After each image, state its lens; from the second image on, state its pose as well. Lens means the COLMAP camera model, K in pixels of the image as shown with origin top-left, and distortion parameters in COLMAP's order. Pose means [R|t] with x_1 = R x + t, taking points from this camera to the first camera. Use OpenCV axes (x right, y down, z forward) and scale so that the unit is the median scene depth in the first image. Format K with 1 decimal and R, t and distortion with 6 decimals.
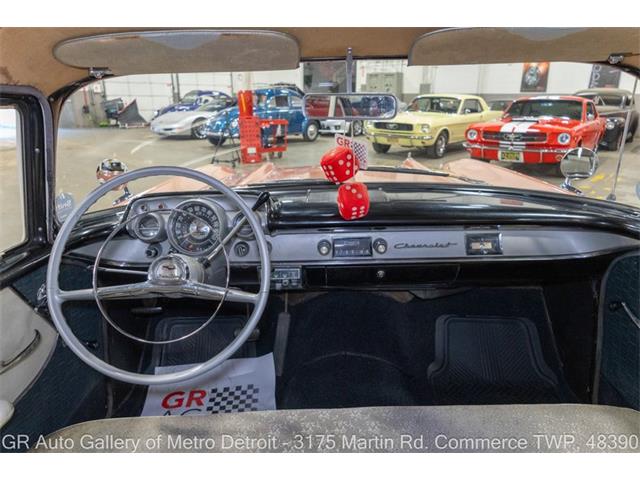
lens RADIAL K [[435.9, 0, 320.0], [0, 435.9, 240.0], [0, 0, 1]] dist [0.003262, 0.000942]
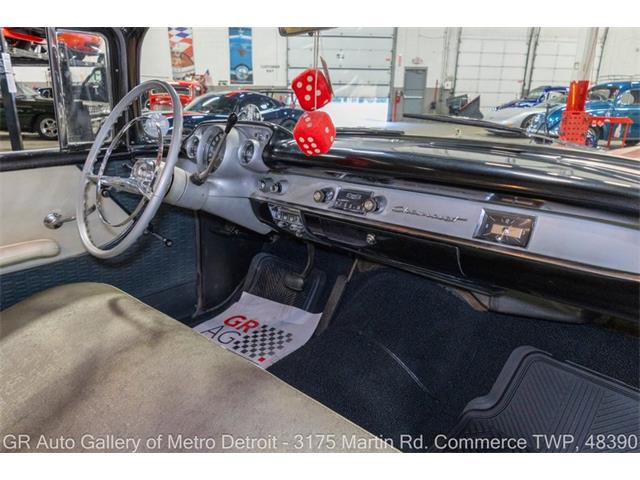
lens RADIAL K [[439.4, 0, 320.0], [0, 439.4, 240.0], [0, 0, 1]] dist [0.006075, -0.006149]
pose [[0.735866, 0.221565, -0.639851, 0.071980], [-0.222636, 0.971581, 0.080392, 0.004352], [0.639480, 0.083296, 0.764282, 0.039012]]
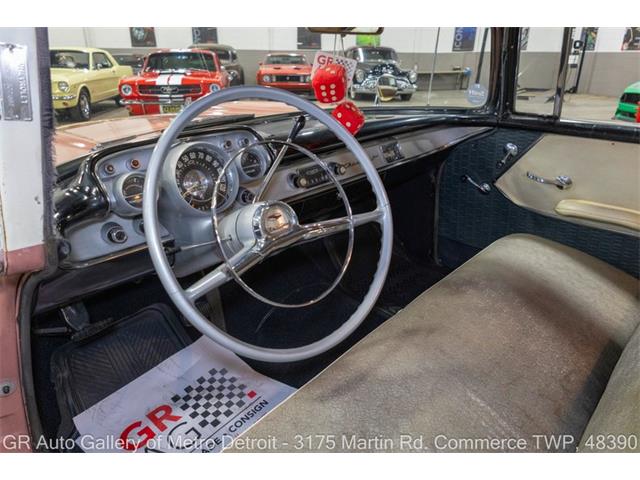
lens RADIAL K [[439.4, 0, 320.0], [0, 439.4, 240.0], [0, 0, 1]] dist [0.006075, -0.006149]
pose [[0.685783, -0.282361, 0.670801, -0.077062], [0.225811, 0.958739, 0.172710, -0.001522], [-0.691890, 0.033033, 0.721247, 0.034242]]
